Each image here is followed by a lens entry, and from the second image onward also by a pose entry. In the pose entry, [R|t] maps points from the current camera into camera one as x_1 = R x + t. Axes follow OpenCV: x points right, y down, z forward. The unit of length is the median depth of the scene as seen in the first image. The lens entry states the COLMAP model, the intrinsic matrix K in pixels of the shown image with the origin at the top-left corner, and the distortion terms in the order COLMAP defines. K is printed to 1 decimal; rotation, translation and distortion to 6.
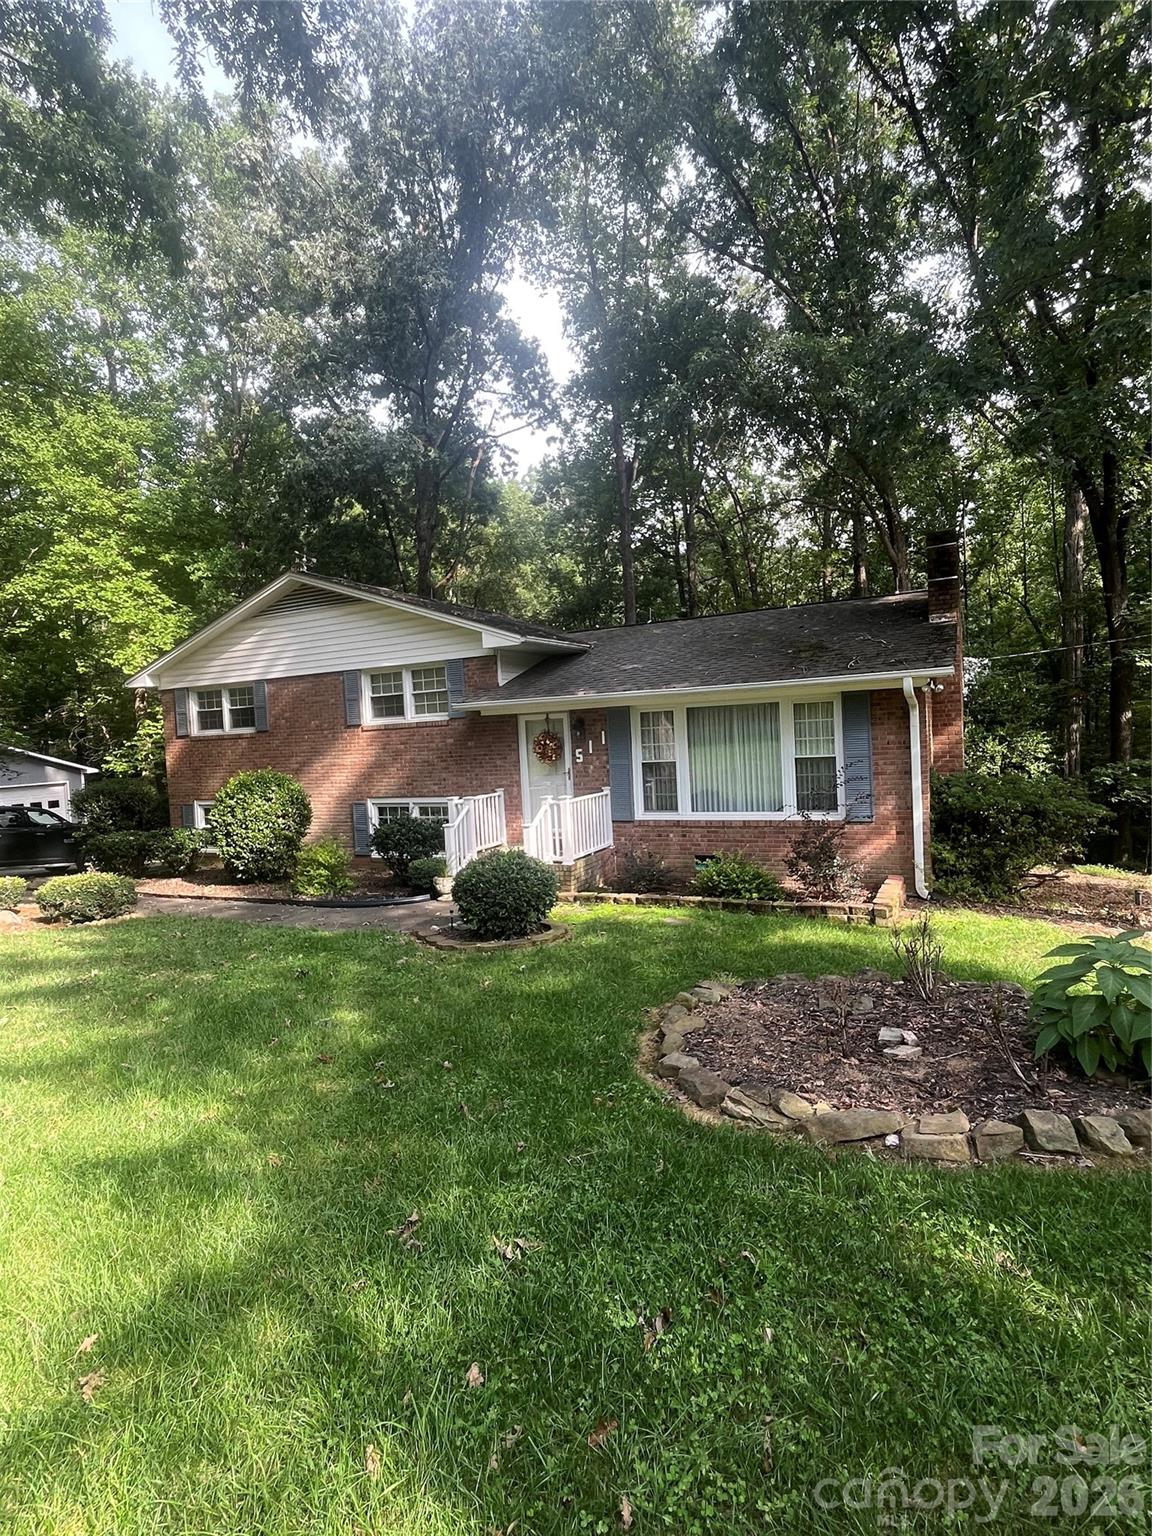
lens RADIAL K [[801.3, 0, 576.0], [0, 801.3, 768.0], [0, 0, 1]] dist [-0.000436, 0.000029]
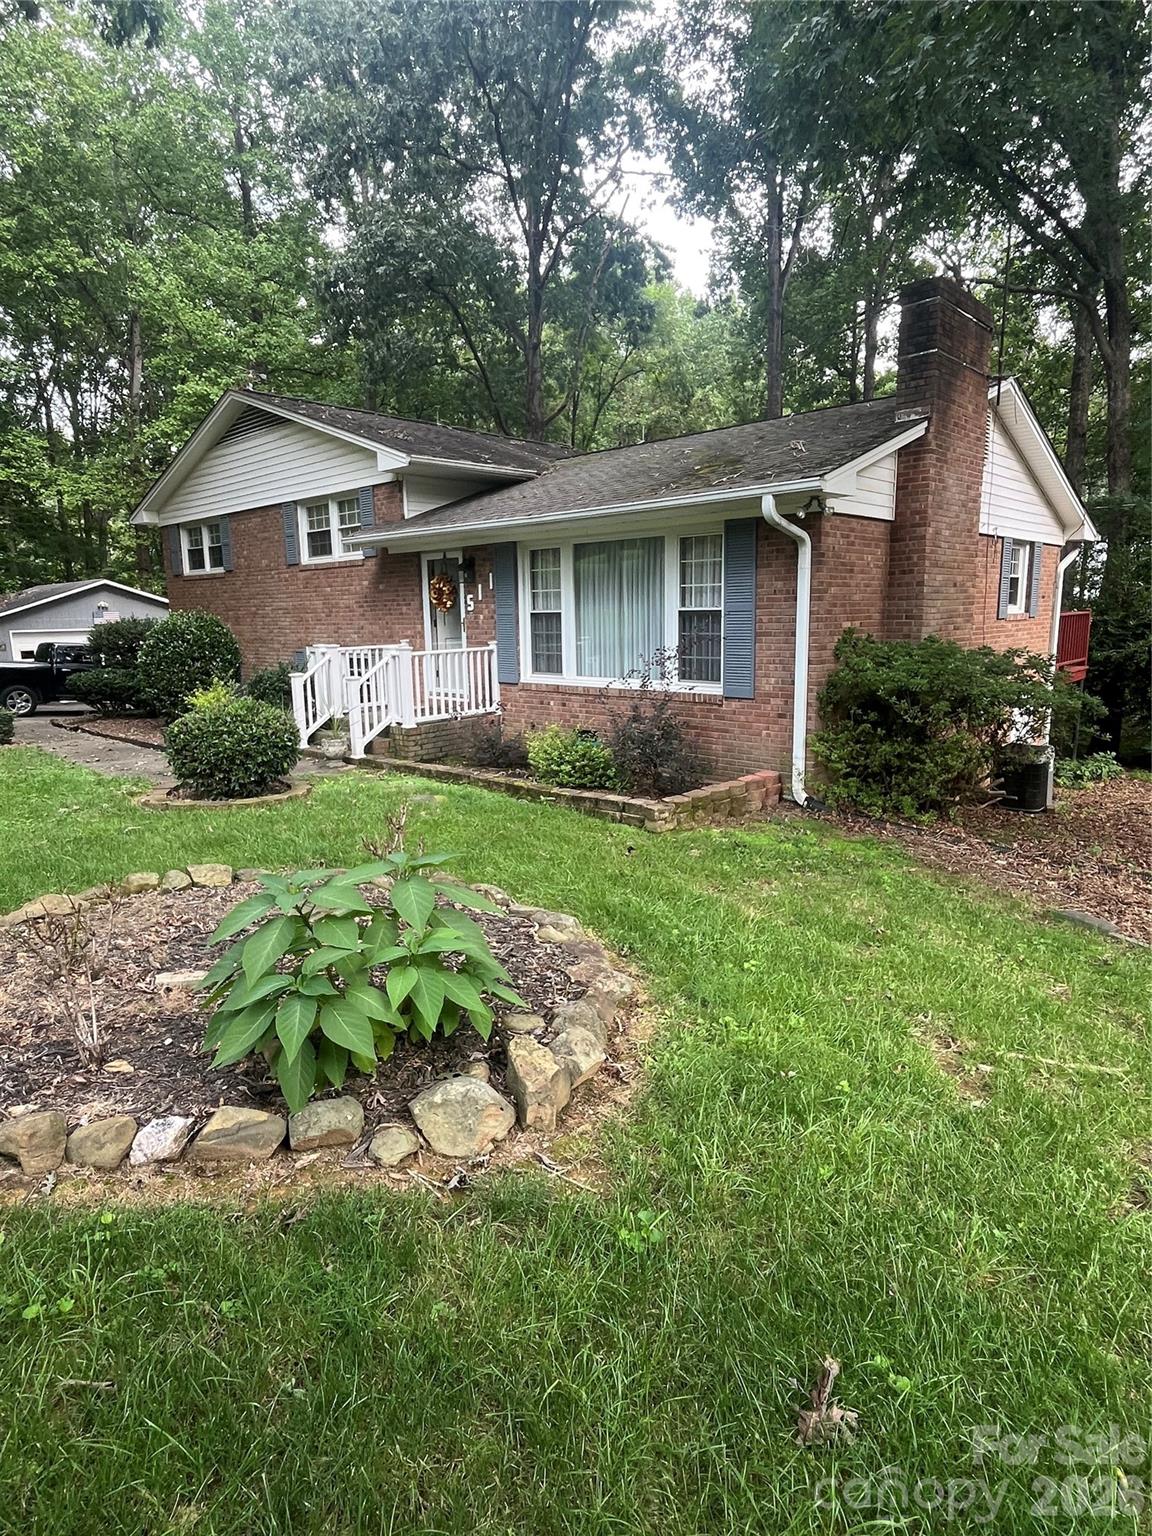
lens RADIAL K [[861.0, 0, 576.0], [0, 861.0, 768.0], [0, 0, 1]] dist [-0.000158, -0.000321]
pose [[0.957845, 0.084779, -0.274491, 0.332478], [-0.043223, 0.987117, 0.154053, 0.010669], [0.284015, -0.135694, 0.949169, 0.134351]]
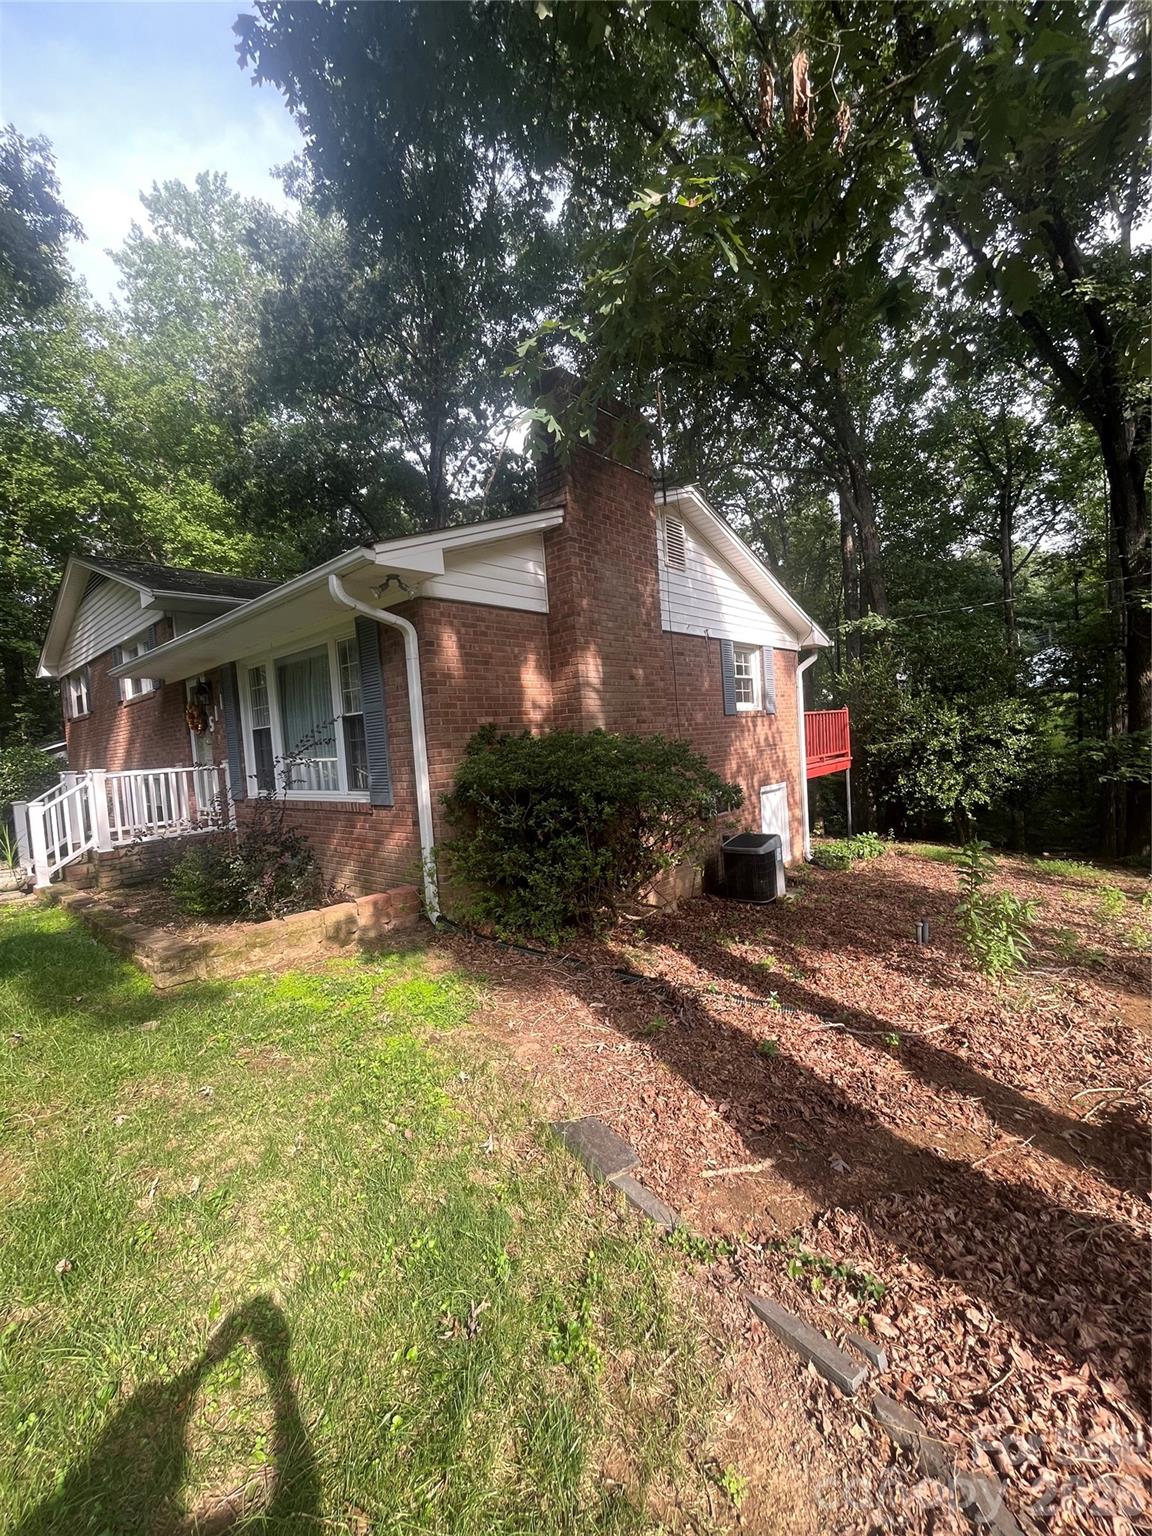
lens RADIAL K [[627.0, 0, 575.5], [0, 627.0, 766.0], [0, 0, 1]] dist [-0.001901, 0.000141]
pose [[0.965938, -0.002371, -0.258763, 0.498348], [0.006705, 0.999852, 0.015868, 0.019486], [0.258687, -0.017063, 0.965810, 0.399167]]
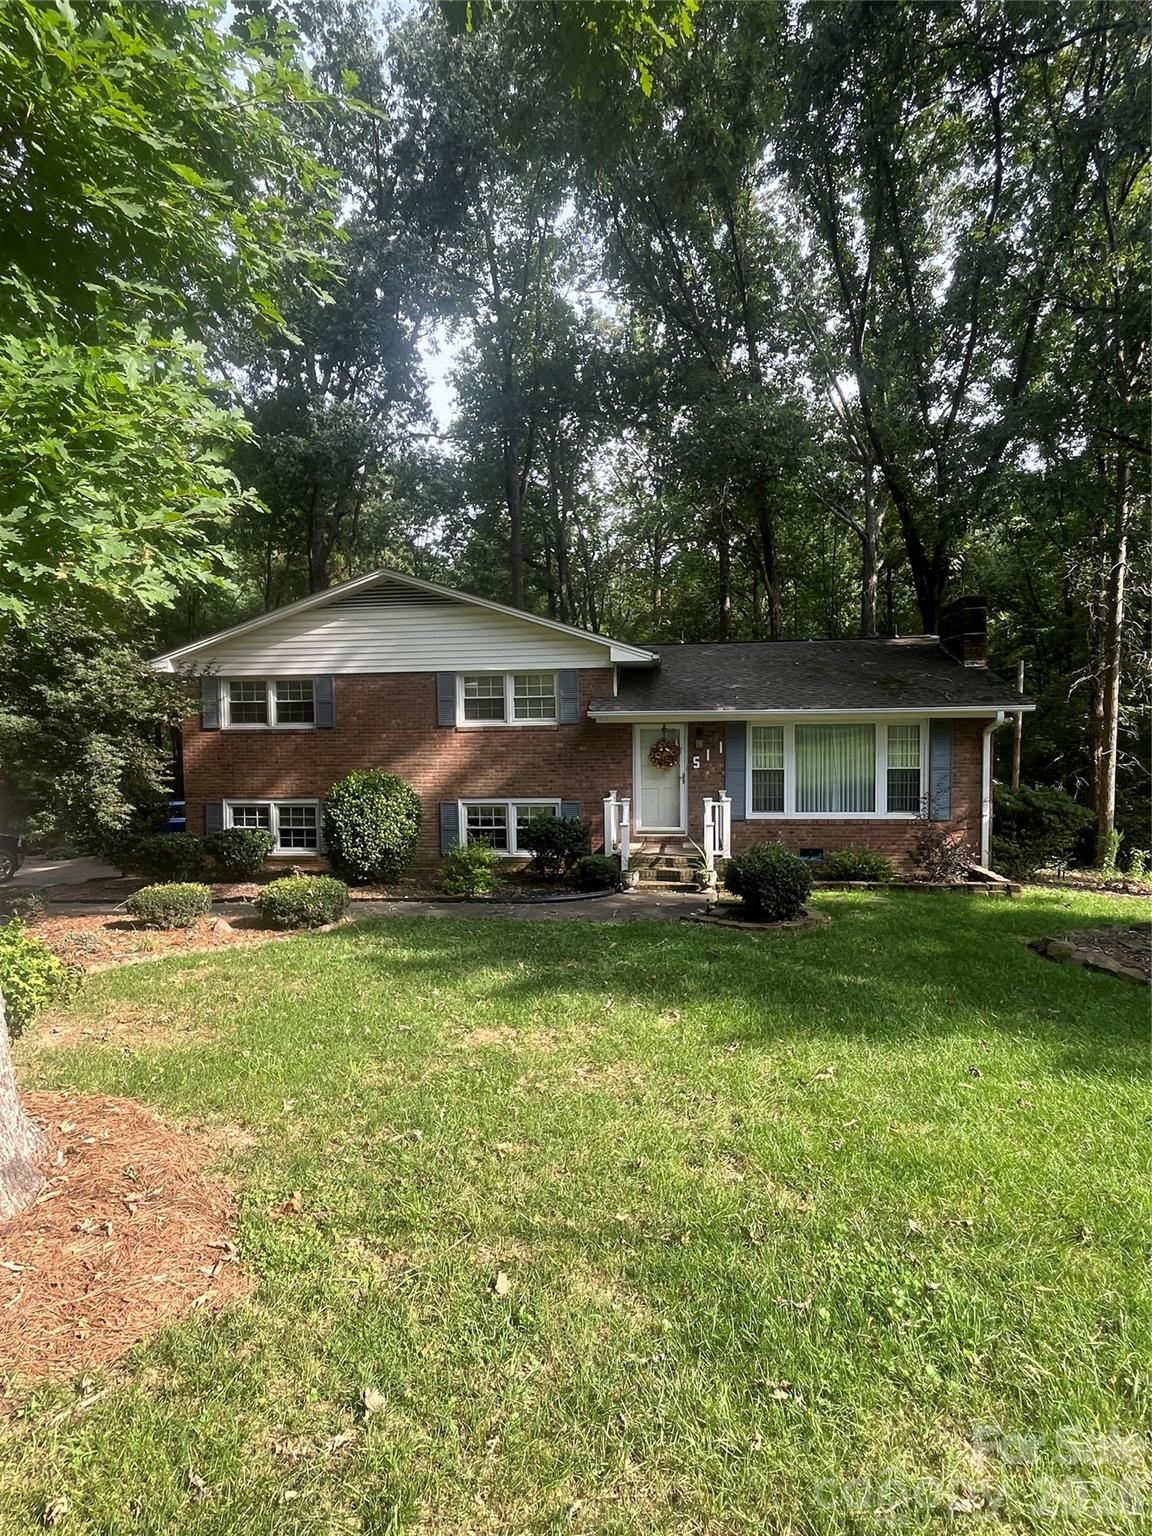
lens RADIAL K [[792.9, 0, 576.0], [0, 792.9, 768.0], [0, 0, 1]] dist [0.002335, 0.000105]
pose [[0.939615, 0.020015, 0.341649, -0.480457], [-0.019671, 0.999797, -0.004471, 0.000742], [-0.341669, -0.002519, 0.939817, 0.003612]]
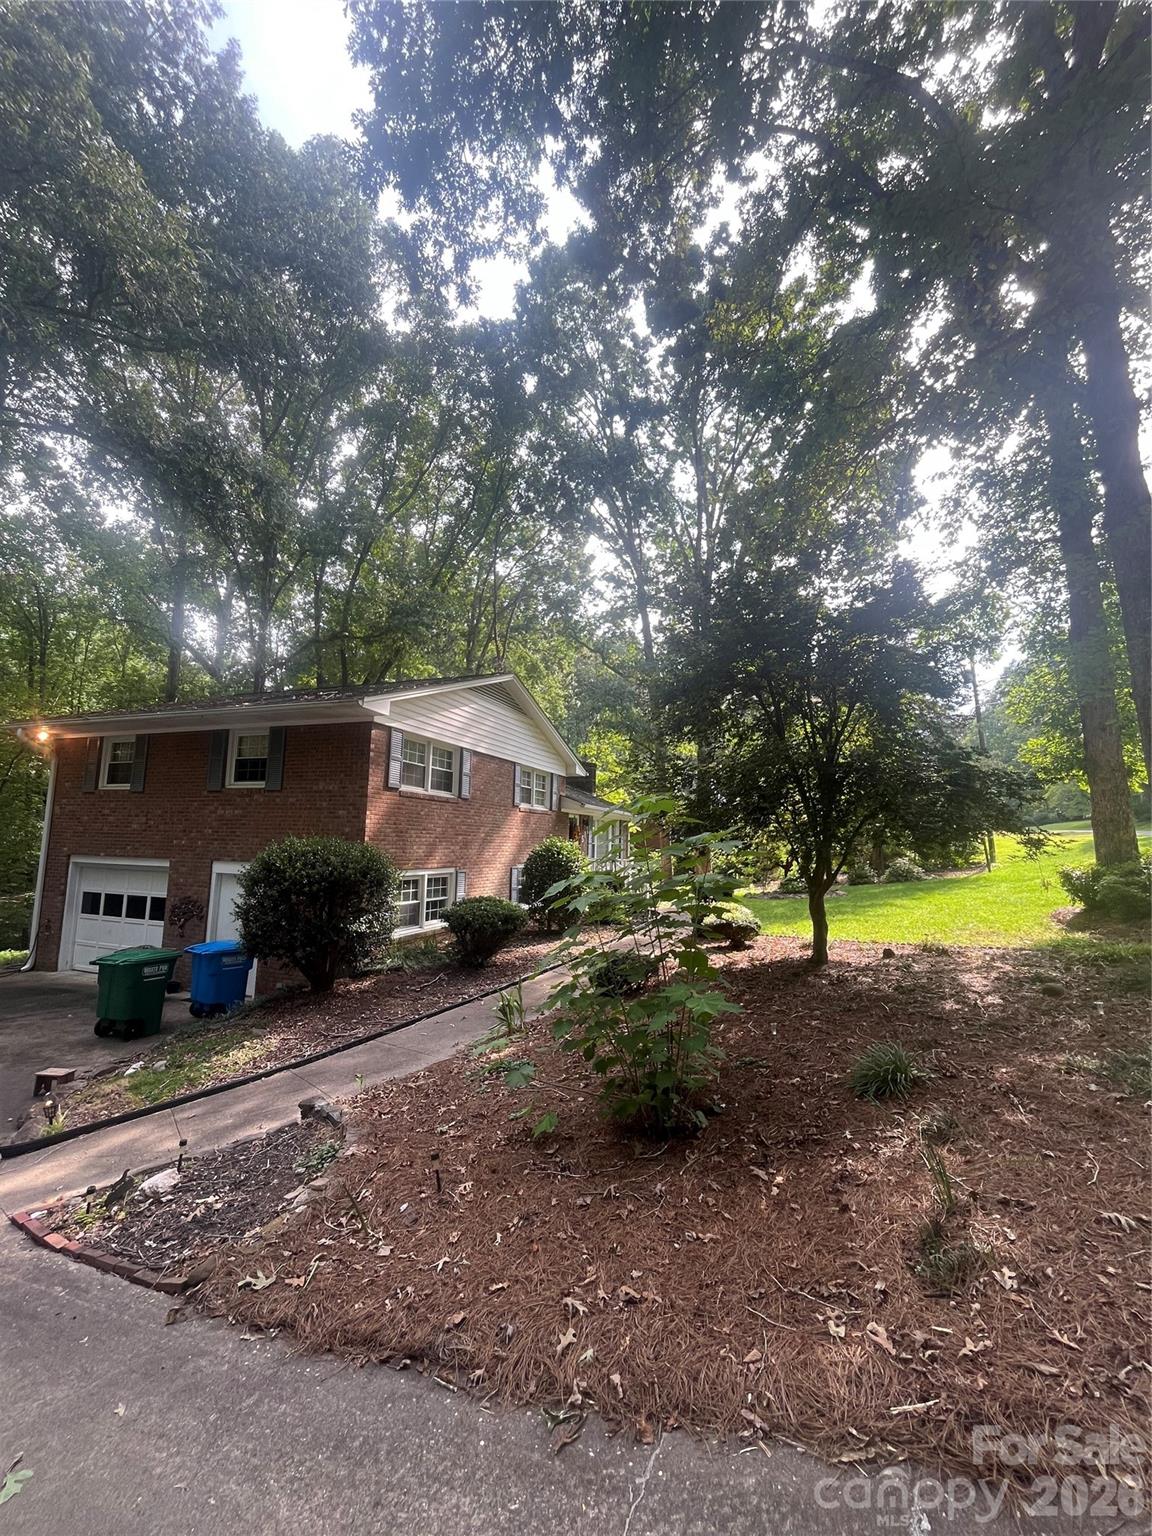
lens RADIAL K [[627.0, 0, 575.5], [0, 627.0, 766.0], [0, 0, 1]] dist [-0.001901, 0.000141]
pose [[-0.112487, 0.171918, 0.978668, -1.320793], [0.038189, 0.984939, -0.168630, 0.058123], [-0.992919, 0.018406, -0.117358, 1.056823]]
